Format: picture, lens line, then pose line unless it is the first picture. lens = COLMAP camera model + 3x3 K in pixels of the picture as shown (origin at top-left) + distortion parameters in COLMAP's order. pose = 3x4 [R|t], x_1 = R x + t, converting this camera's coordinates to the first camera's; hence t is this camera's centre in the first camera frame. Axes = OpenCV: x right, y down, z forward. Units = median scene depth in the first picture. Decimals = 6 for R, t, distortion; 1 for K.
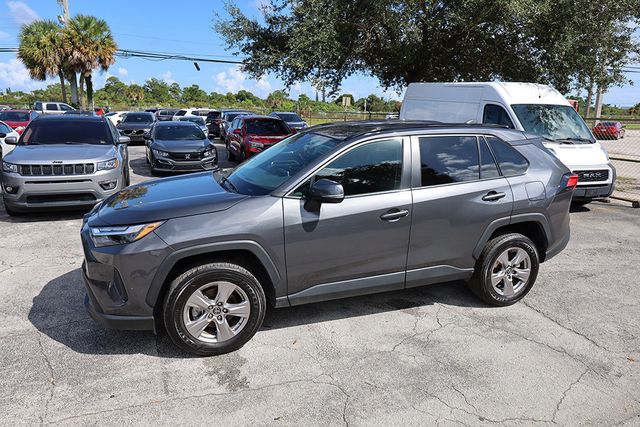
lens RADIAL K [[443.2, 0, 319.2], [0, 443.2, 211.1], [0, 0, 1]] dist [0.005769, 0.004608]
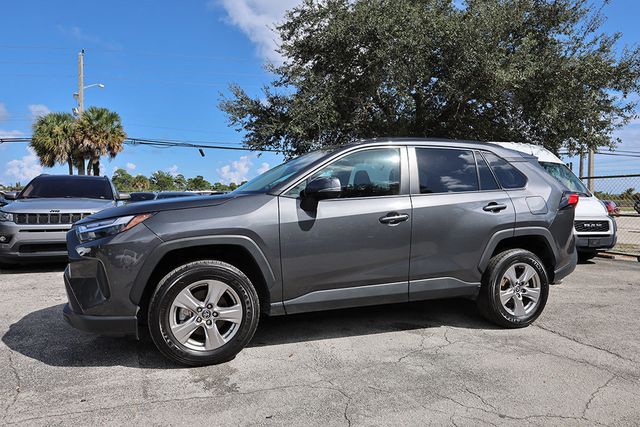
lens RADIAL K [[443.2, 0, 322.3], [0, 443.2, 214.4], [0, 0, 1]] dist [0.005769, 0.004608]
pose [[0.999931, -0.010501, 0.005279, 0.006419], [0.011313, 0.981736, -0.189913, 0.154217], [-0.003188, 0.189960, 0.981787, 0.040296]]
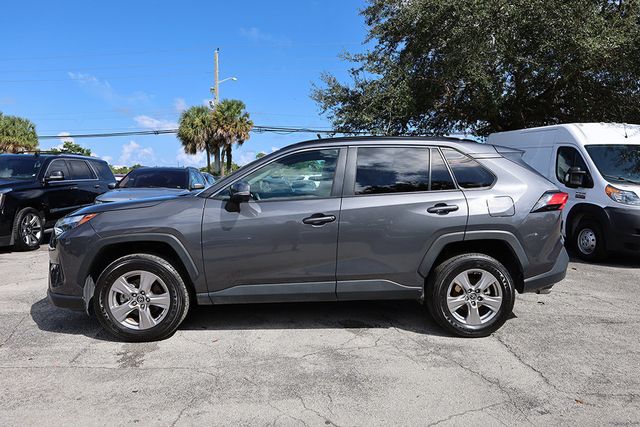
lens RADIAL K [[443.2, 0, 318.0], [0, 443.2, 211.4], [0, 0, 1]] dist [0.005769, 0.004608]
pose [[0.955562, 0.009066, -0.294652, 0.392814], [-0.055087, 0.987412, -0.148269, 0.115962], [0.289599, 0.157911, 0.944032, 0.048052]]
